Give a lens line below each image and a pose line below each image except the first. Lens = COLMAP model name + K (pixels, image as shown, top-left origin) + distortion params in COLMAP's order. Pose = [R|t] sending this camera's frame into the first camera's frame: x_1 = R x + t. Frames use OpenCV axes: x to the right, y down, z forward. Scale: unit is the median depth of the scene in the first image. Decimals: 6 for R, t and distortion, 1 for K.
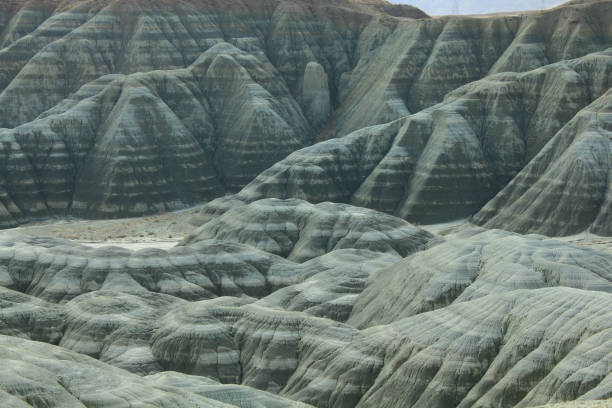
lens RADIAL K [[1425.7, 0, 306.0], [0, 1425.7, 204.0], [0, 0, 1]] dist [0.044501, 0.204032]
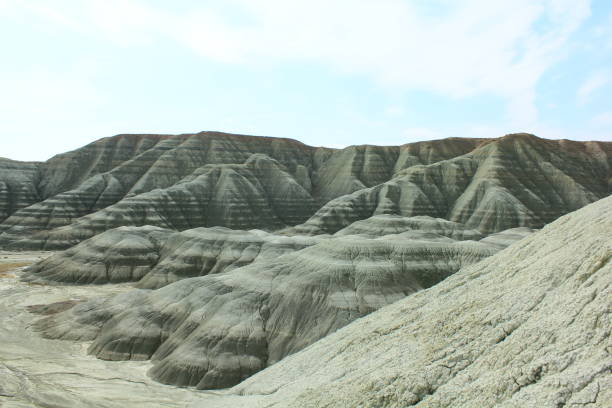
lens RADIAL K [[505.7, 0, 306.0], [0, 505.7, 204.0], [0, 0, 1]] dist [-0.172205, 0.148102]
pose [[0.961122, 0.008454, 0.275993, -0.211592], [0.020956, 0.994415, -0.103437, 0.032939], [-0.275326, 0.105199, 0.955578, 0.377047]]
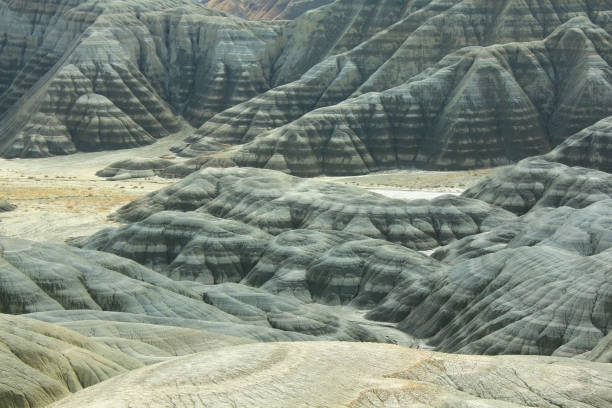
lens RADIAL K [[1425.7, 0, 306.0], [0, 1425.7, 204.0], [0, 0, 1]] dist [0.044501, 0.204032]
pose [[0.924127, 0.051366, -0.378617, 0.203966], [-0.034102, 0.998056, 0.052167, -0.019538], [0.380561, -0.035297, 0.924082, -0.151106]]
